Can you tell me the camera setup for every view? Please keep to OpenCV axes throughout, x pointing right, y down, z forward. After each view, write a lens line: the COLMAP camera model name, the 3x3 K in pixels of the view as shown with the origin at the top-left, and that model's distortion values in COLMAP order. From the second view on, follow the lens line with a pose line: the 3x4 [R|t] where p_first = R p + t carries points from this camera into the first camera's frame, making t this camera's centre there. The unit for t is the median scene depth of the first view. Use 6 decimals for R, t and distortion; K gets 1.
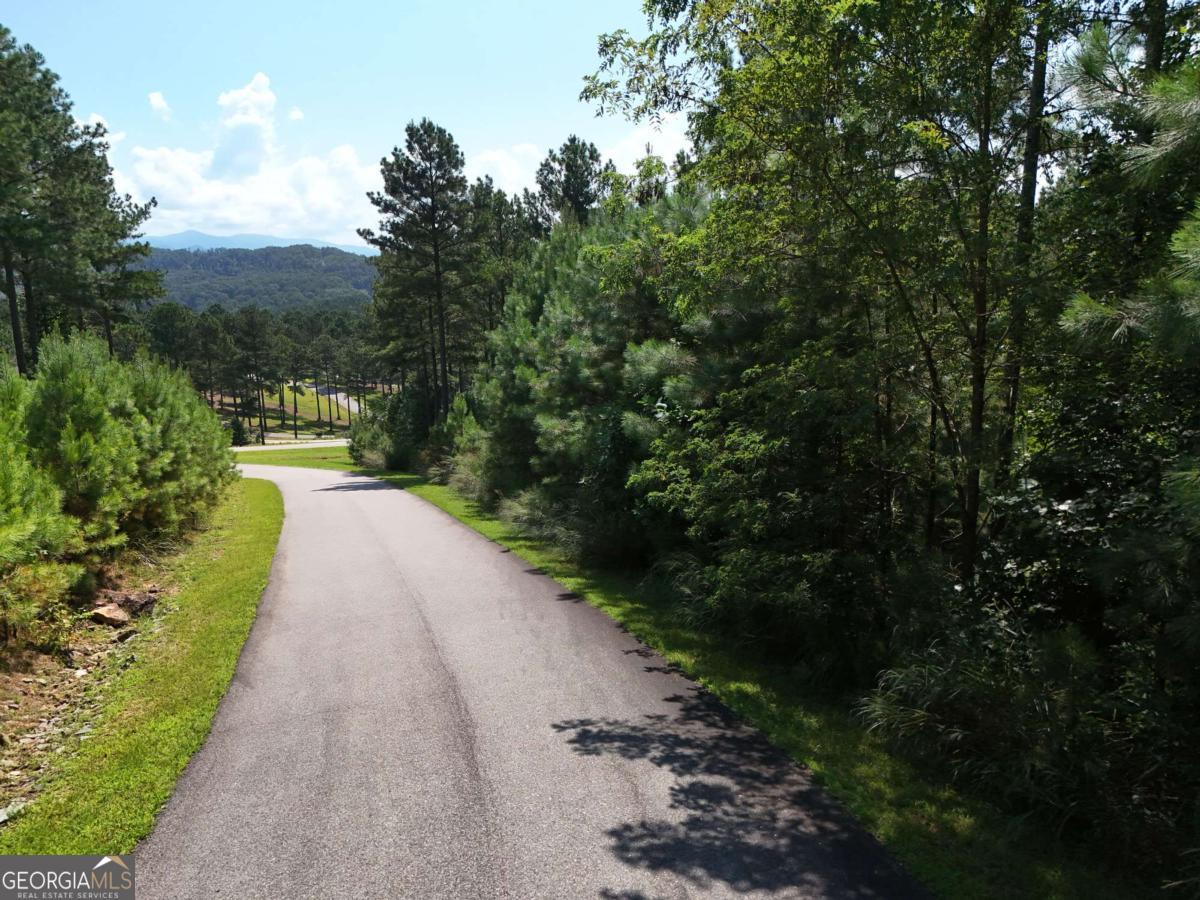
lens RADIAL K [[886.6, 0, 594.0], [0, 886.6, 442.7], [0, 0, 1]] dist [0.068500, -0.048996]
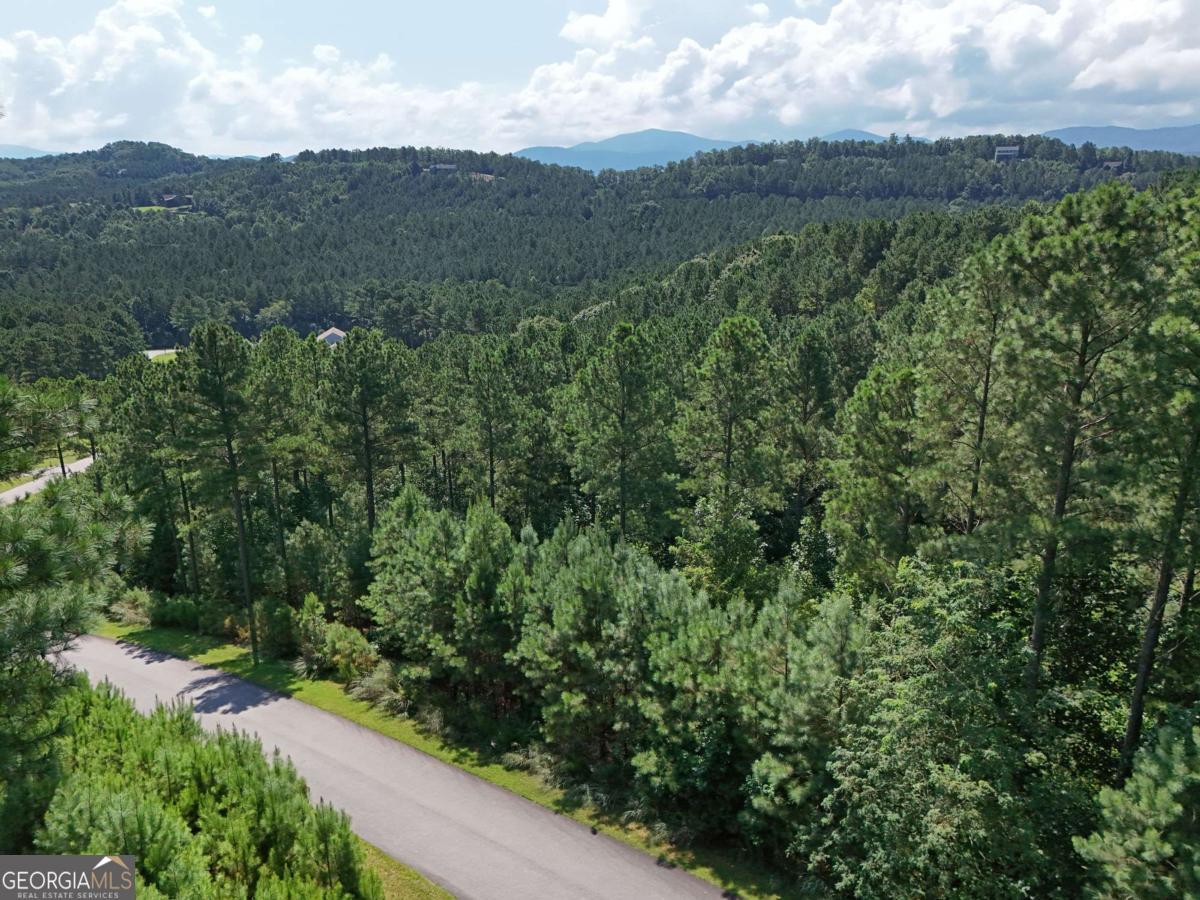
lens RADIAL K [[886.6, 0, 597.8], [0, 886.6, 449.7], [0, 0, 1]] dist [0.068500, -0.048996]
pose [[0.873098, -0.132745, 0.469125, -0.076672], [0.087968, 0.989320, 0.116221, -0.074882], [-0.479543, -0.060204, 0.875451, -0.036320]]
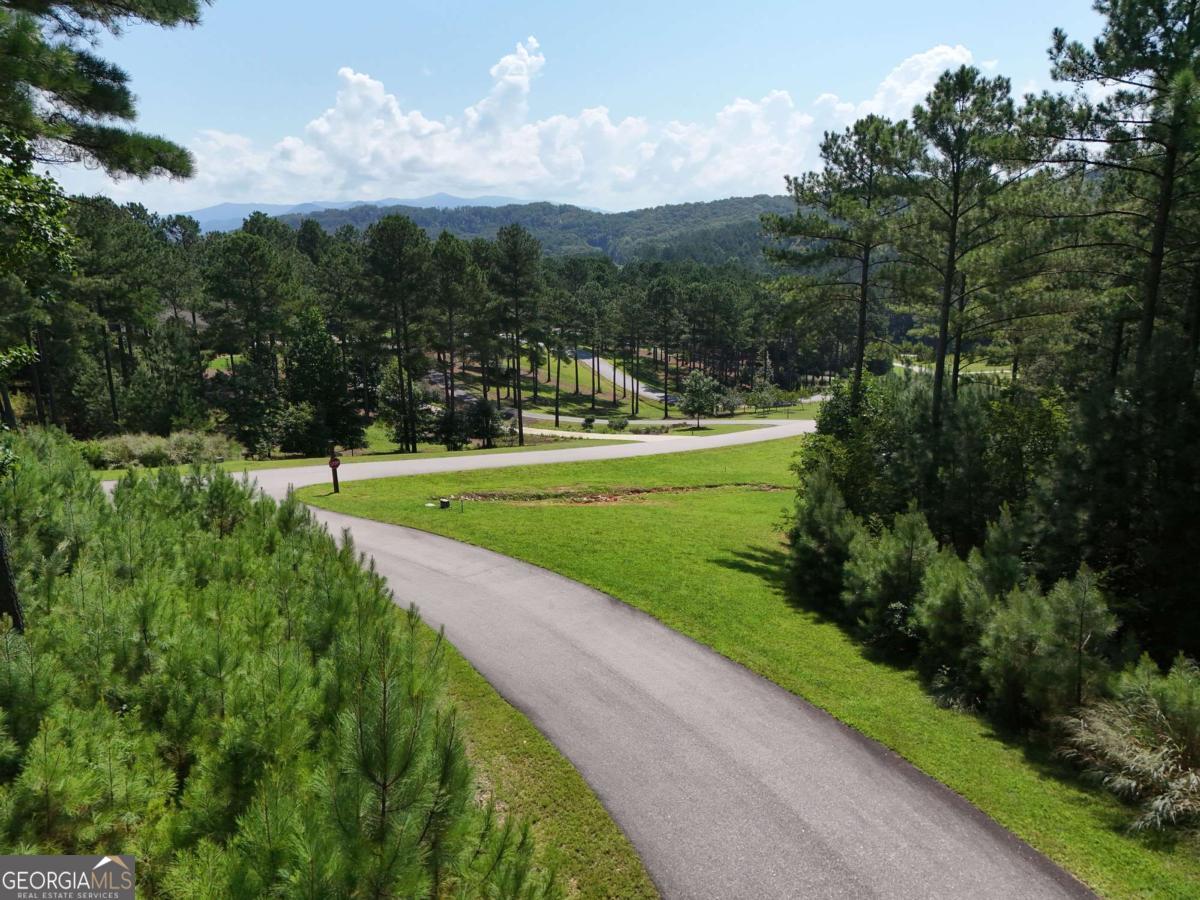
lens RADIAL K [[886.6, 0, 605.1], [0, 886.6, 449.3], [0, 0, 1]] dist [0.068500, -0.048996]
pose [[0.972208, 0.059879, -0.226333, -0.107319], [-0.048666, 0.997310, 0.054807, -0.019882], [0.229006, -0.042270, 0.972507, 0.251563]]
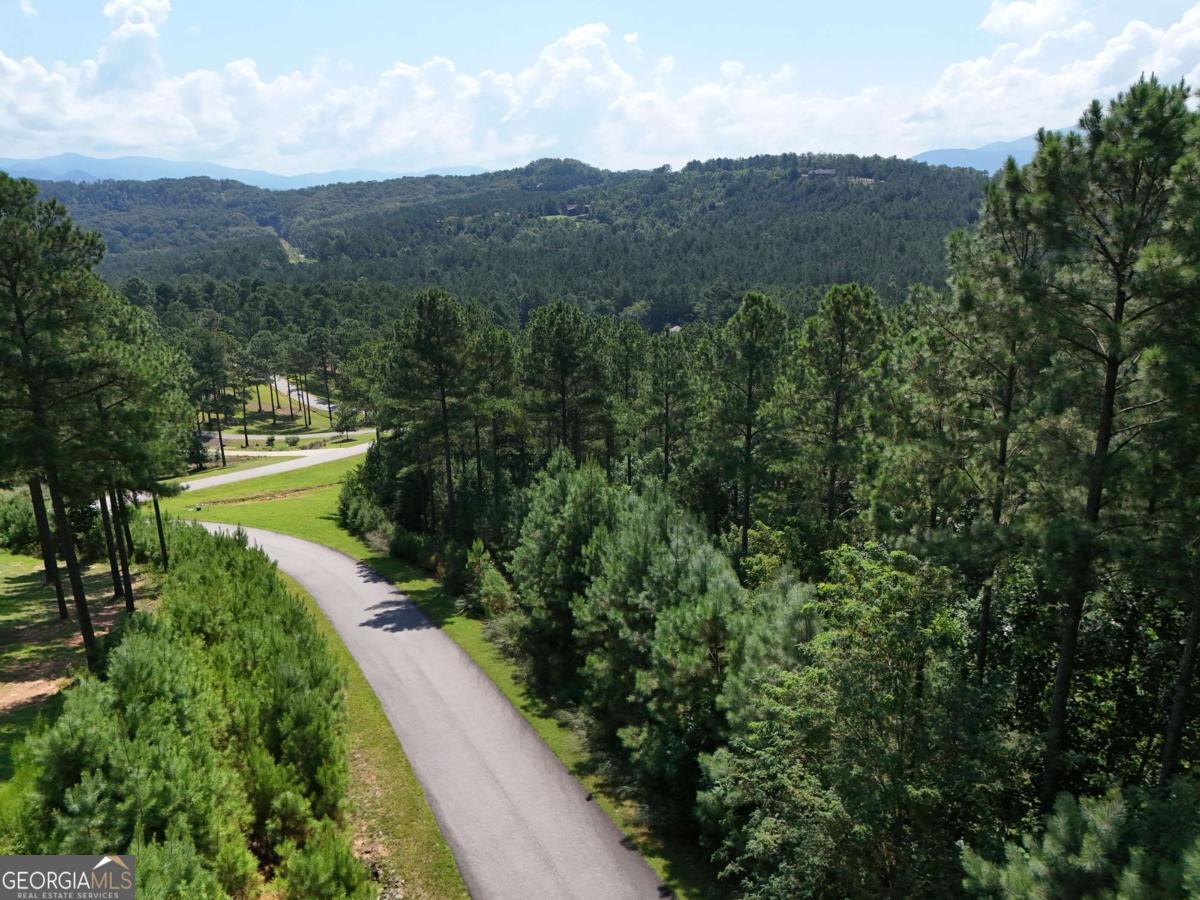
lens RADIAL K [[886.6, 0, 596.7], [0, 886.6, 443.1], [0, 0, 1]] dist [0.068500, -0.048996]
pose [[0.995422, -0.028177, 0.091331, -0.021727], [0.020972, 0.996662, 0.078901, -0.062378], [-0.093249, -0.076625, 0.992690, -0.049908]]
